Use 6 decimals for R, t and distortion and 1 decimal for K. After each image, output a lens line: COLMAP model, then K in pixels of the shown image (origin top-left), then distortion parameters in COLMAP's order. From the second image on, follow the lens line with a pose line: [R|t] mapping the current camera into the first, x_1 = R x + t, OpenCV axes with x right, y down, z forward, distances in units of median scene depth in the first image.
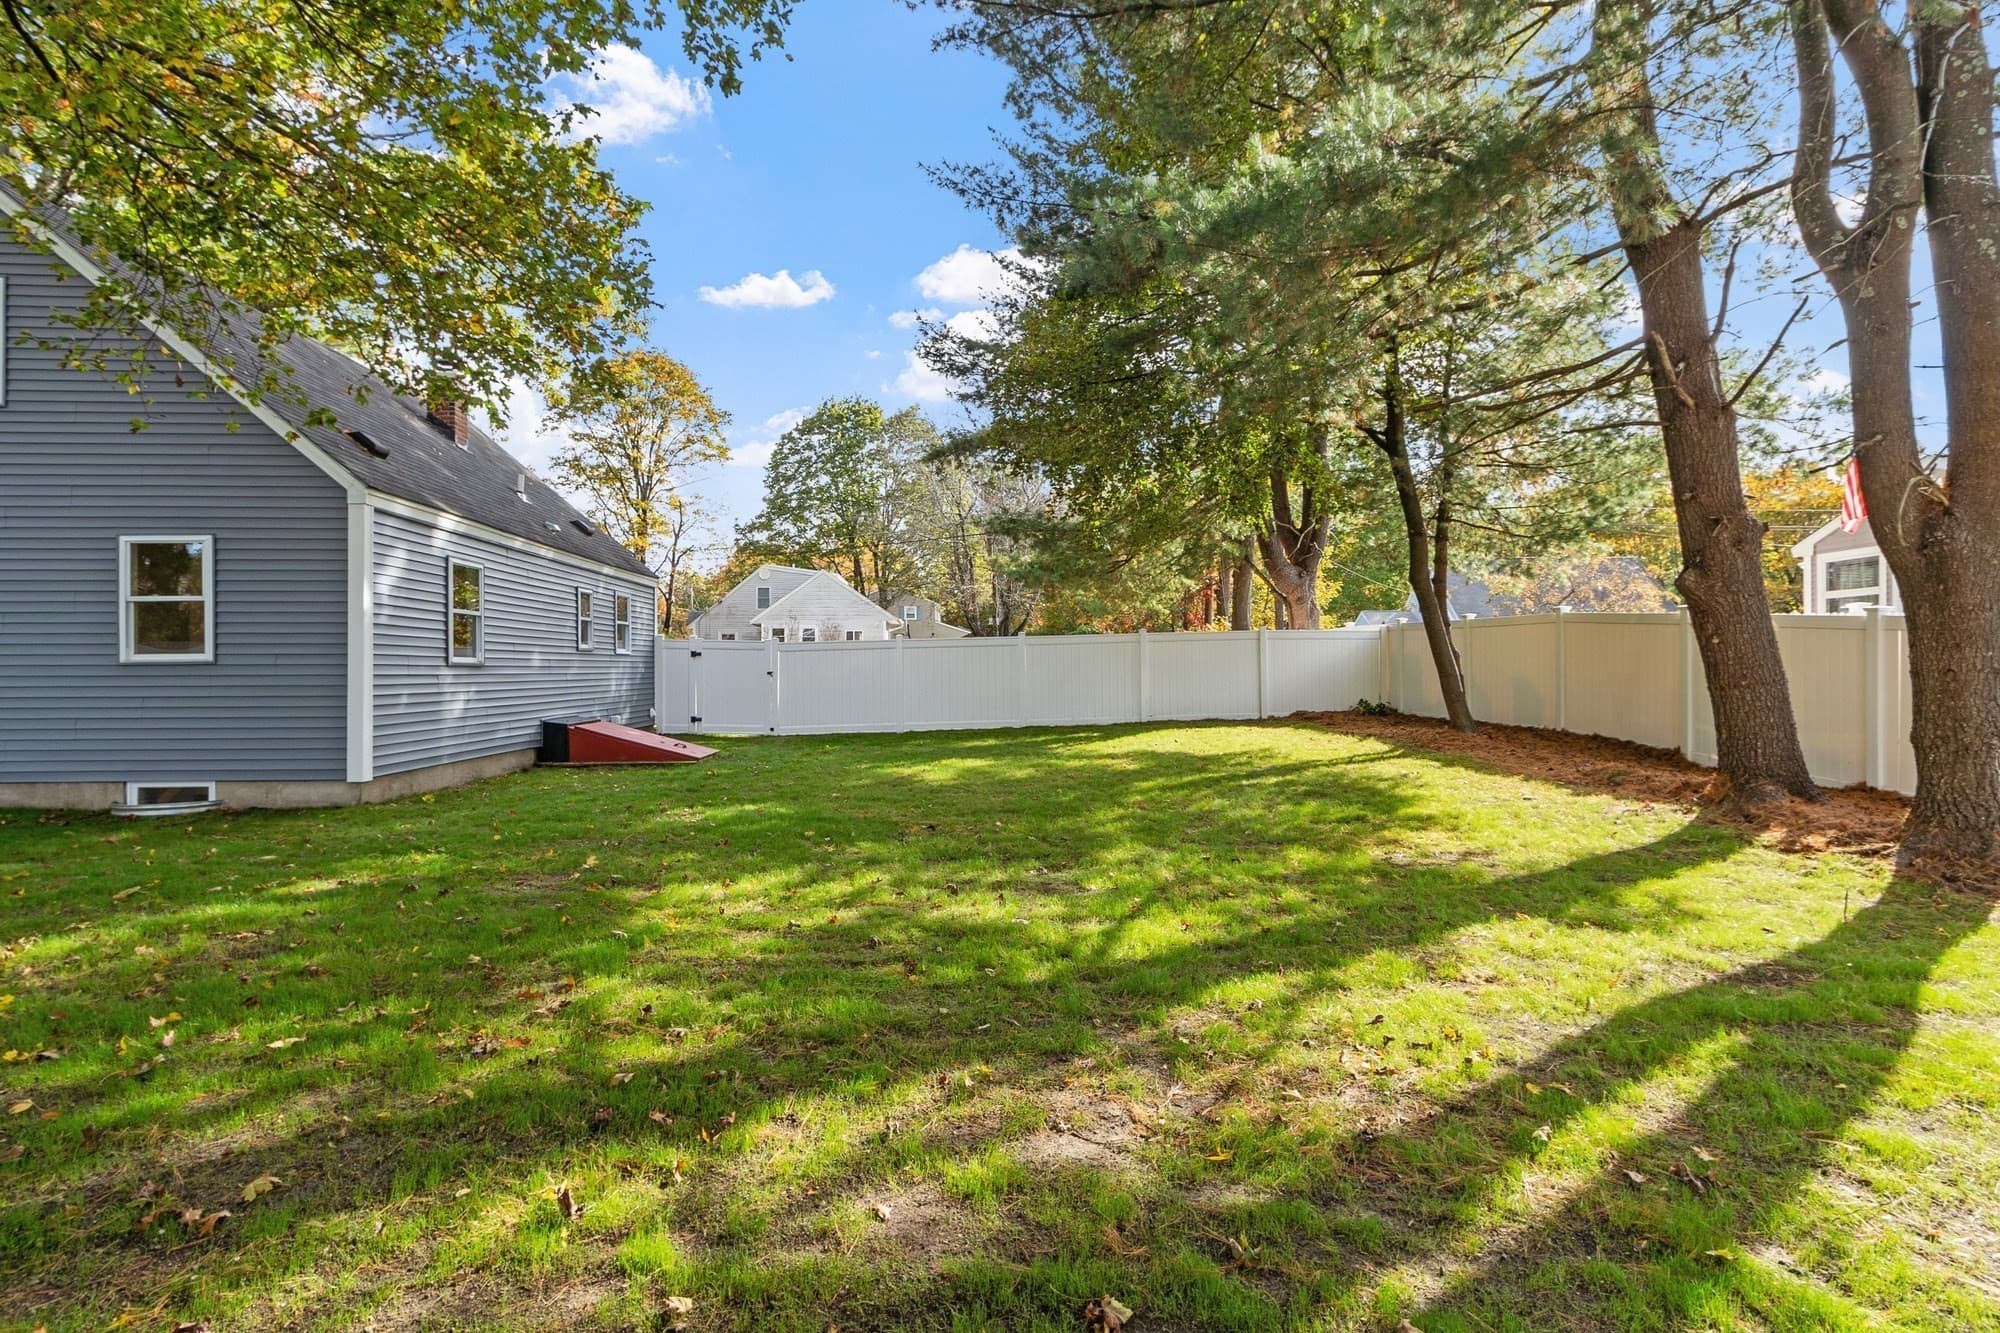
lens RADIAL K [[990.5, 0, 1000.0], [0, 990.5, 666.5], [0, 0, 1]] dist [-0.002416, -0.000185]
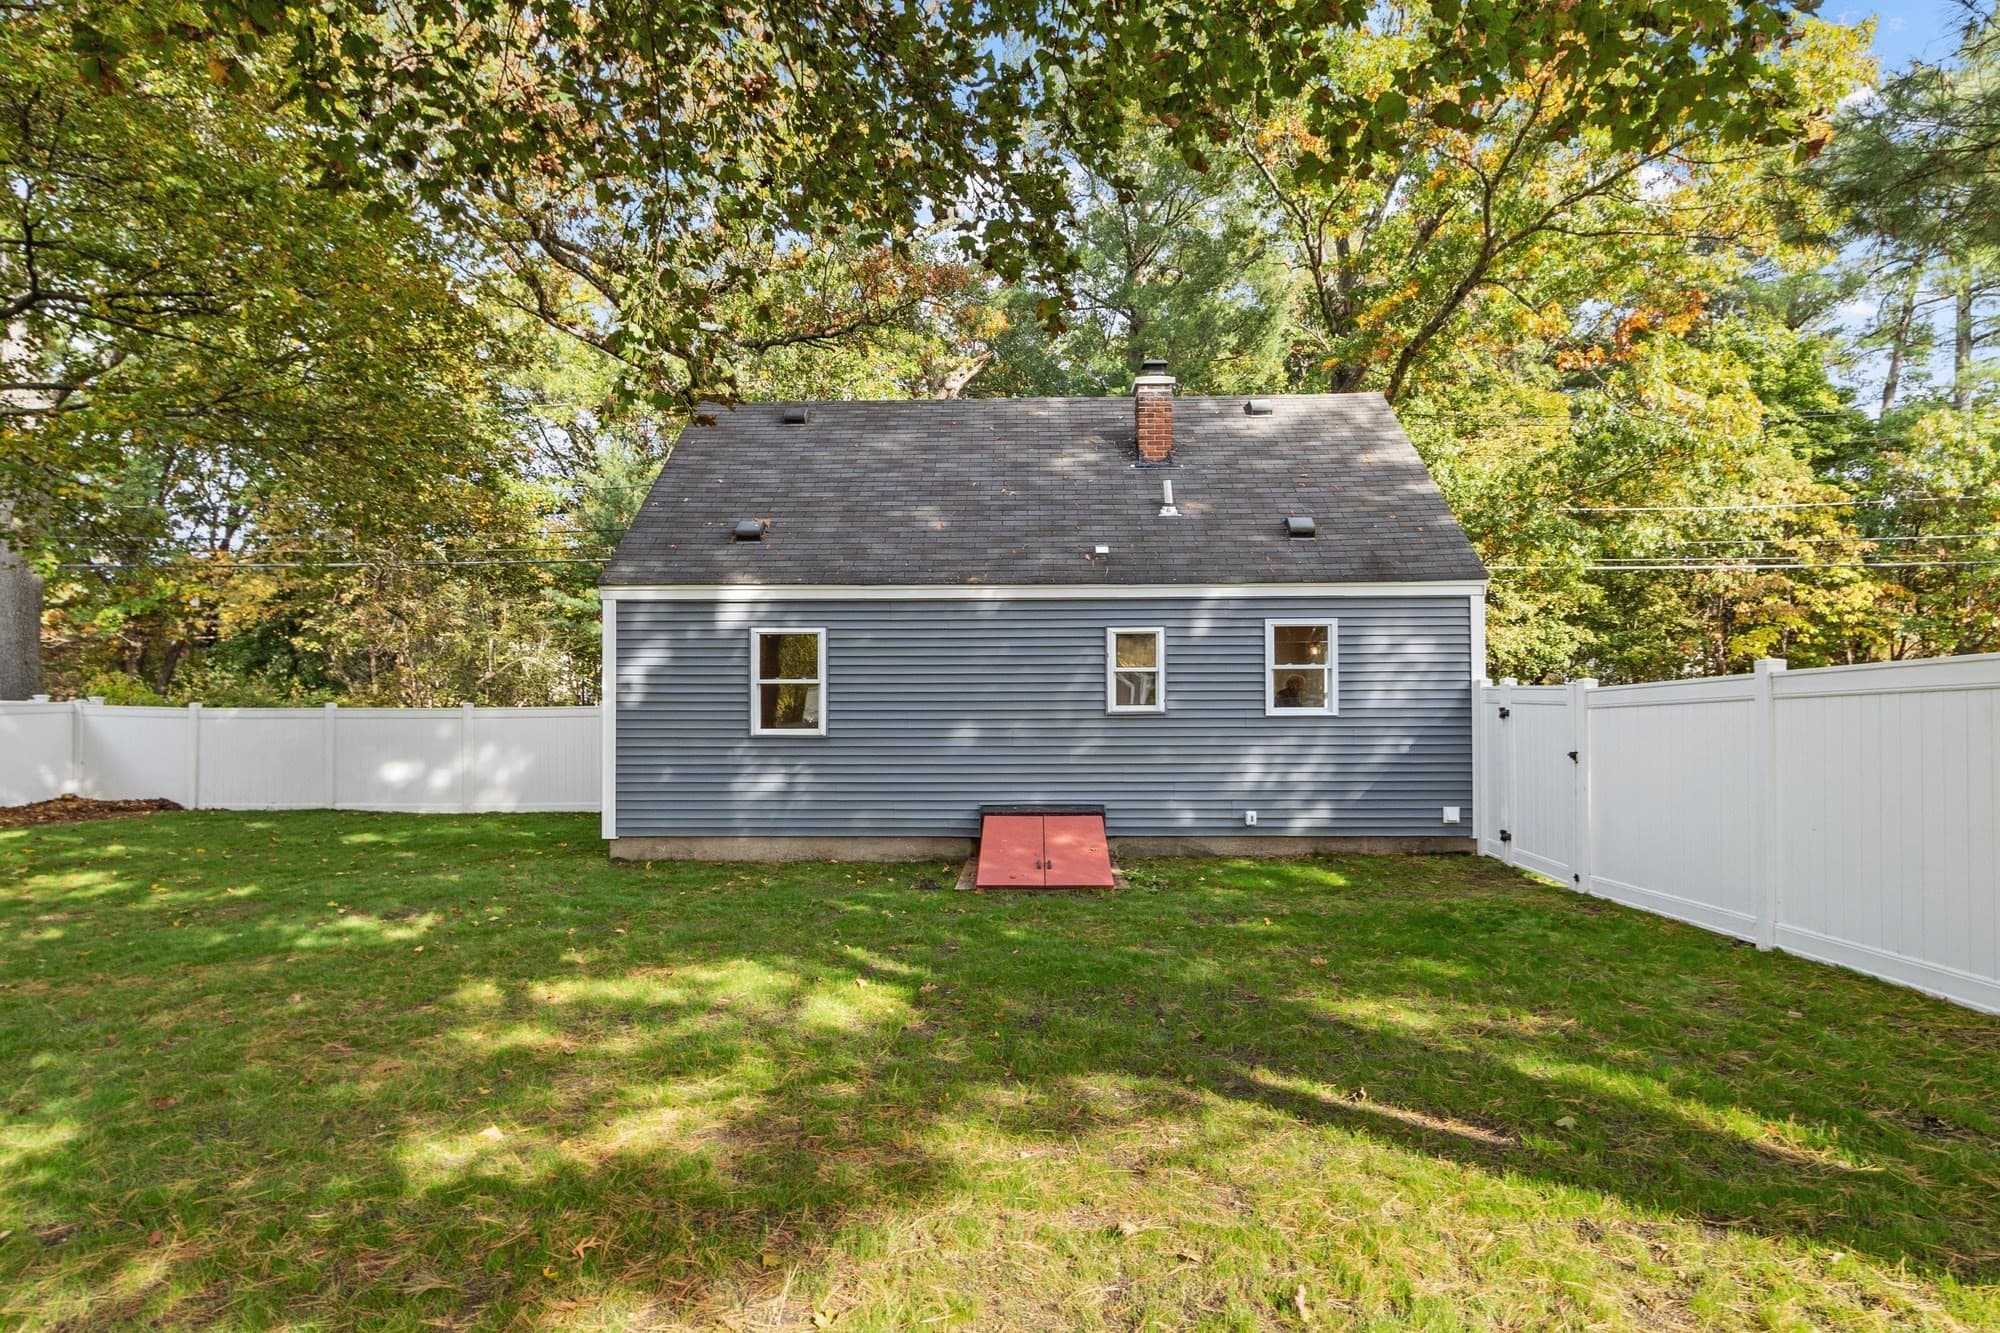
lens RADIAL K [[1065.9, 0, 1002.3], [0, 1065.9, 705.5], [0, 0, 1]] dist [-0.000205, 0.000058]
pose [[-0.077583, -0.000296, -0.996986, 0.562772], [0.006490, 0.999979, -0.000802, -0.035471], [0.996965, -0.006532, -0.077579, 1.540466]]
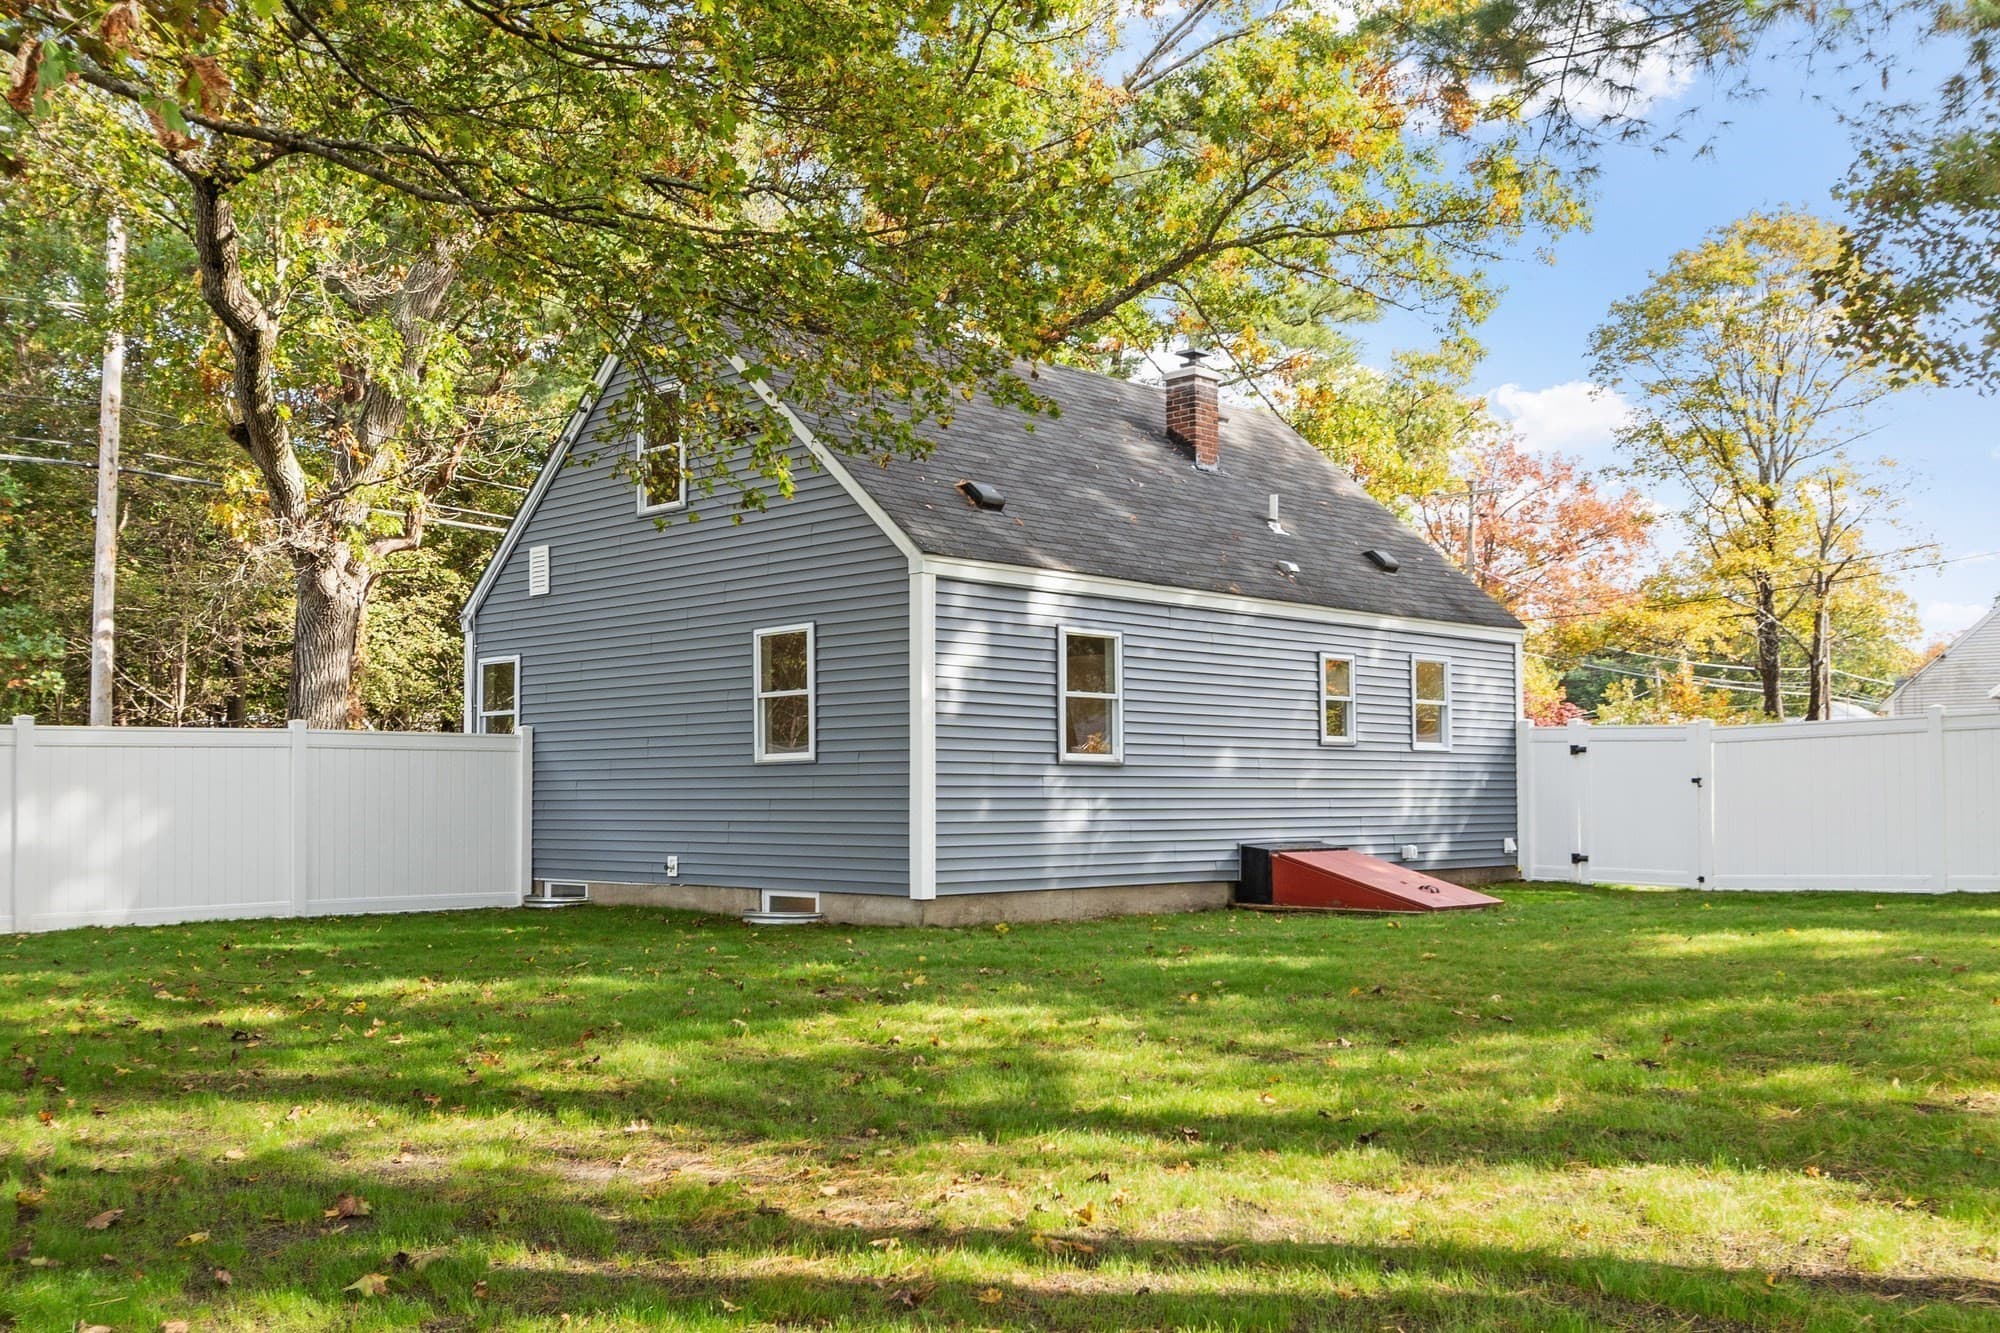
lens RADIAL K [[1805.5, 0, 1000.1], [0, 1805.5, 787.9], [0, 0, 1]] dist [-0.004896, -0.001949]
pose [[0.662973, -0.002942, -0.748638, 0.556648], [0.002550, 0.999995, -0.001671, 0.023102], [0.748639, -0.000802, 0.662977, 0.021136]]
